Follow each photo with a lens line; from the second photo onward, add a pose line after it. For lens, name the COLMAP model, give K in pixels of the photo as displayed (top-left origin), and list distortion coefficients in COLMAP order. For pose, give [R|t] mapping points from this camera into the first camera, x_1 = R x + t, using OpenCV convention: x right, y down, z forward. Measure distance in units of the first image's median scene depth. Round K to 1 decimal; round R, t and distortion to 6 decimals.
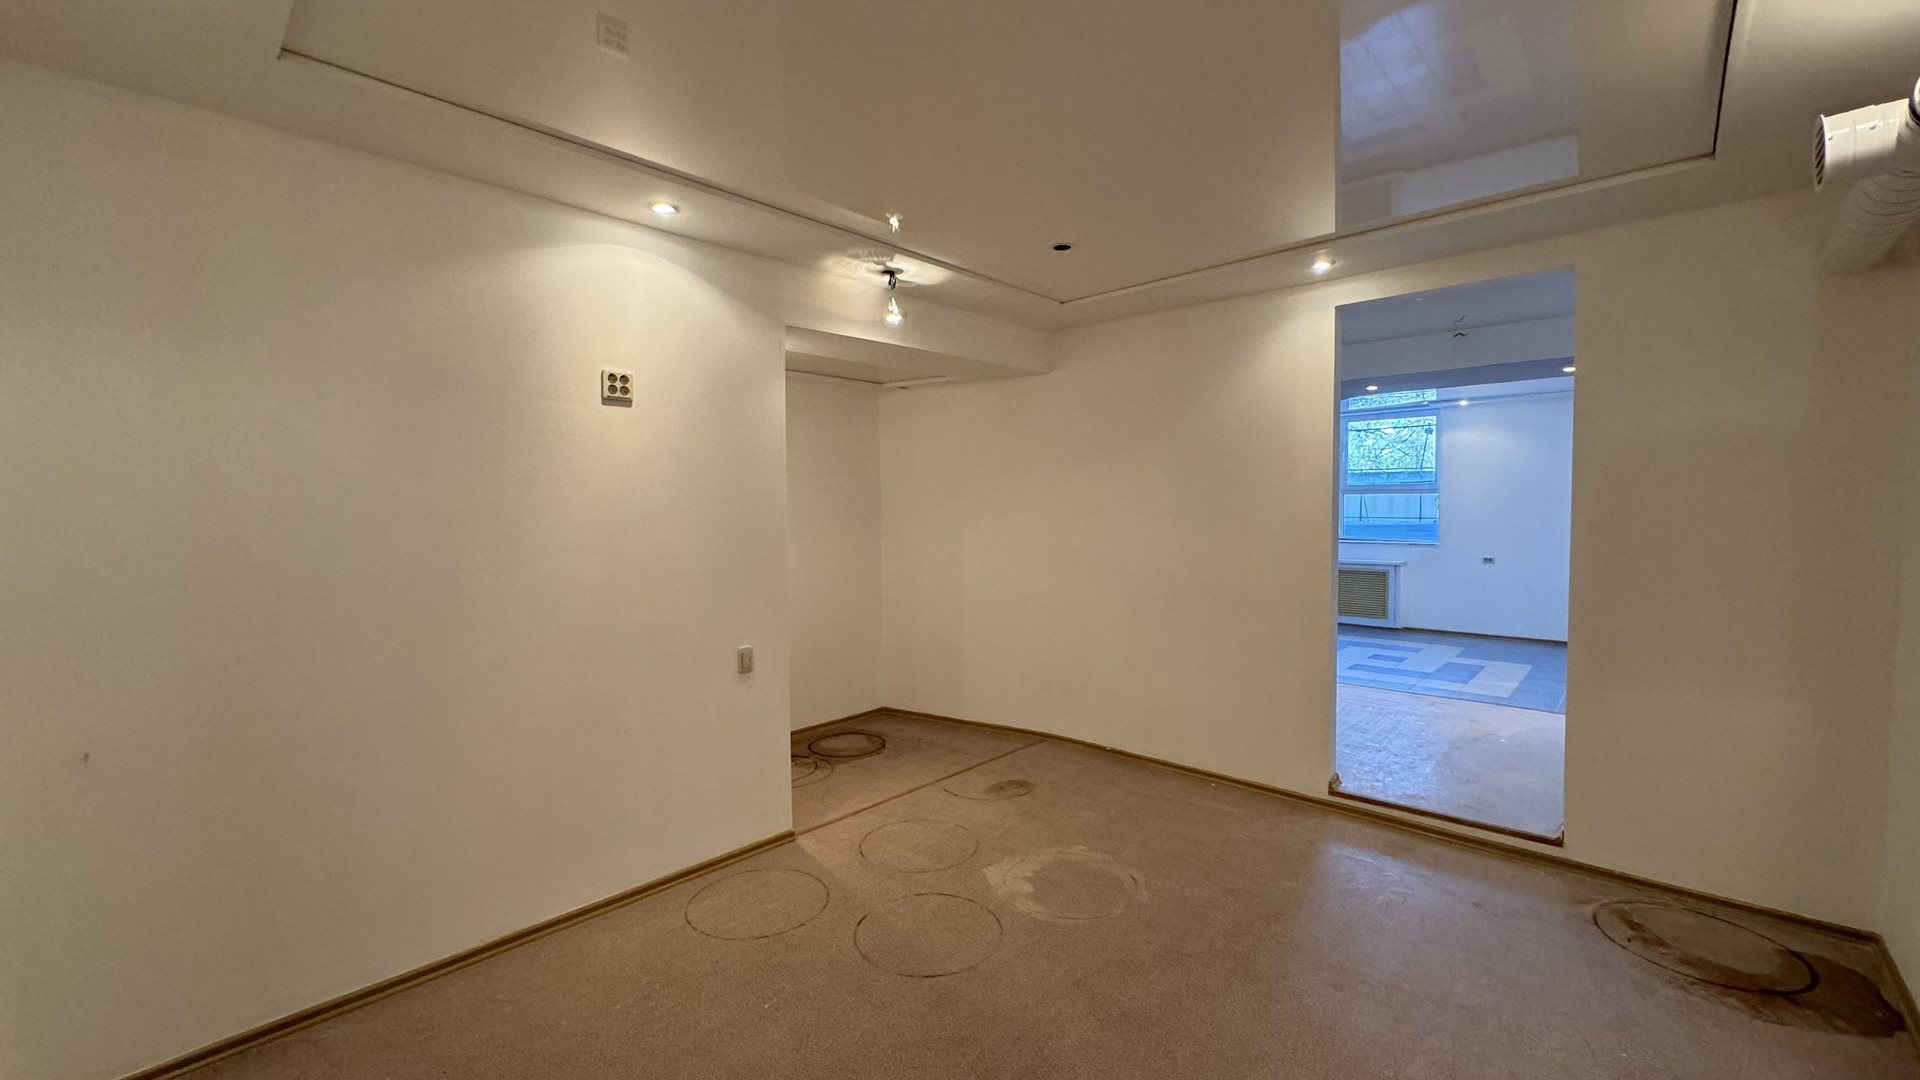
lens RADIAL K [[772.8, 0, 954.7], [0, 772.8, 540.1], [0, 0, 1]] dist [-0.001778, 0.001735]
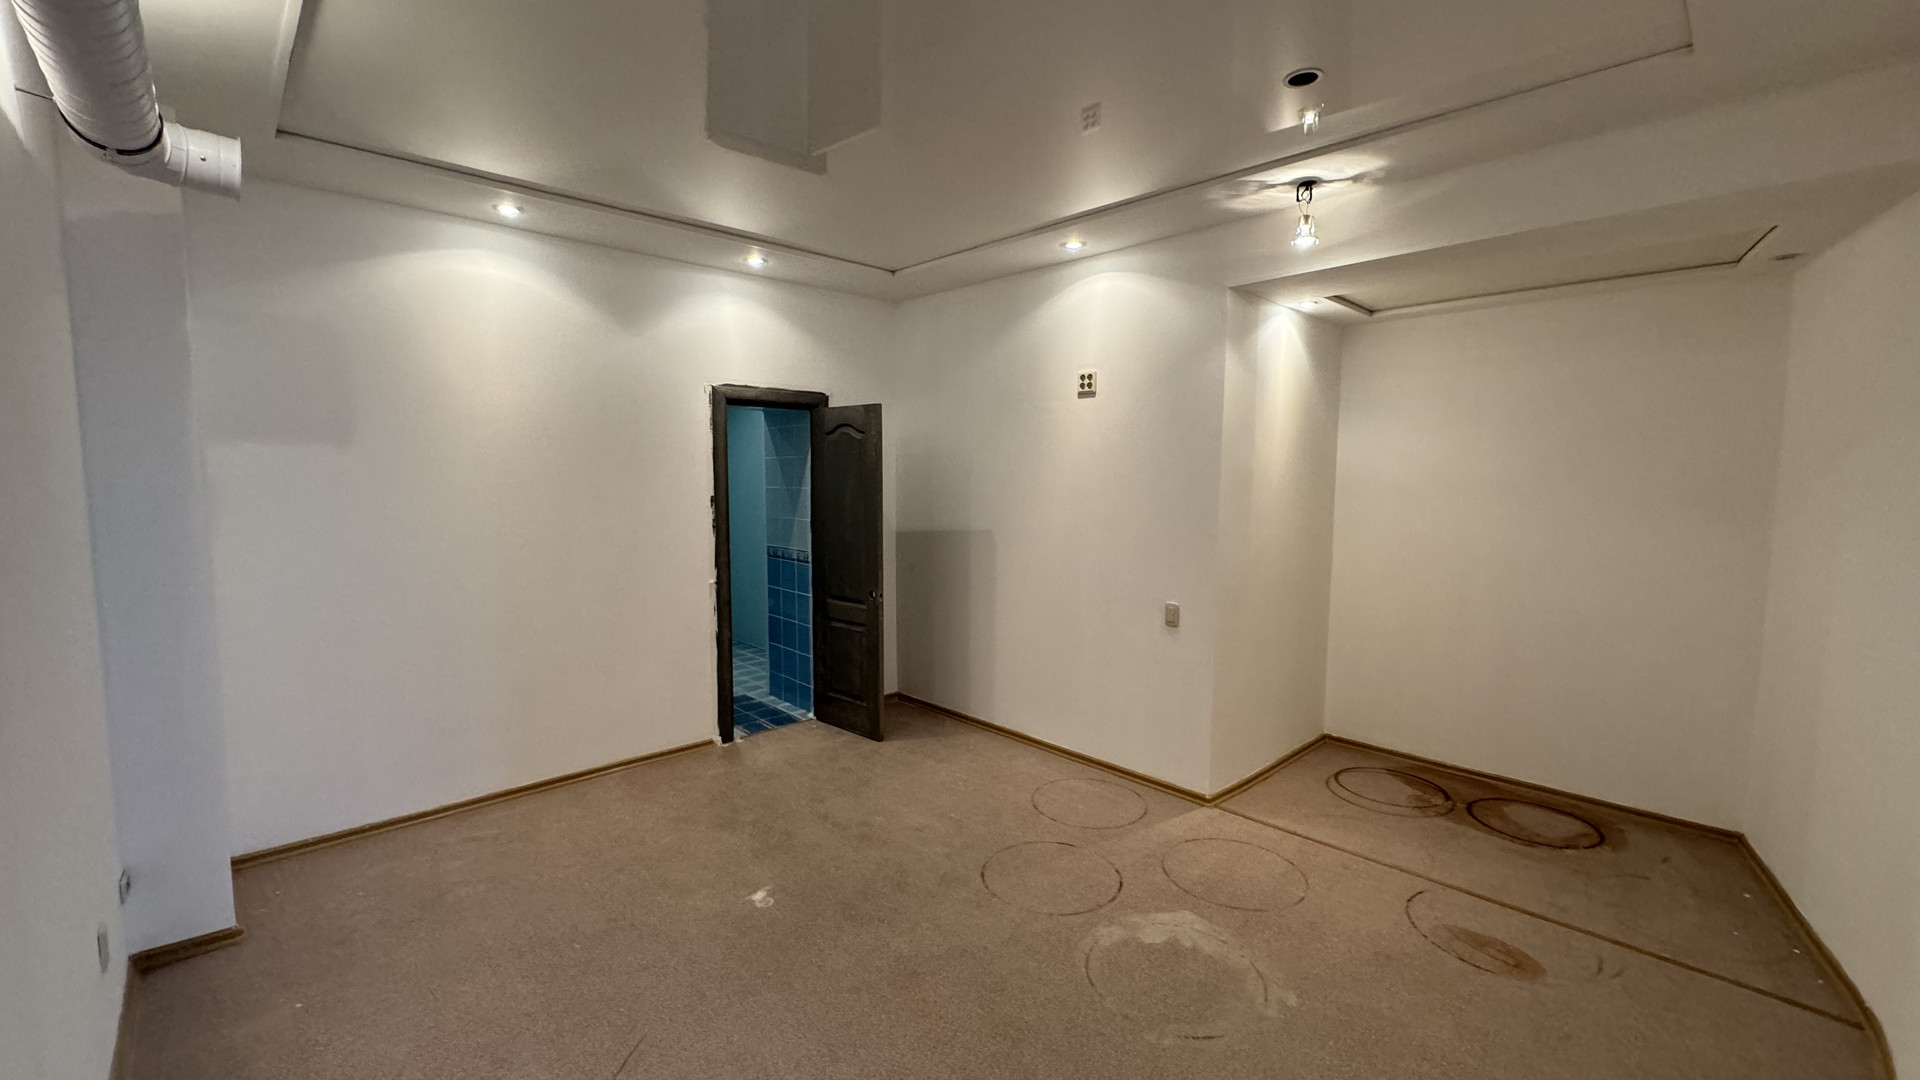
lens RADIAL K [[772.8, 0, 956.6], [0, 772.8, 539.2], [0, 0, 1]] dist [-0.001778, 0.001735]
pose [[-0.061127, 0.096045, -0.993498, 0.828688], [-0.050287, 0.993799, 0.099168, -0.044474], [0.996862, 0.056022, -0.055918, 0.758781]]
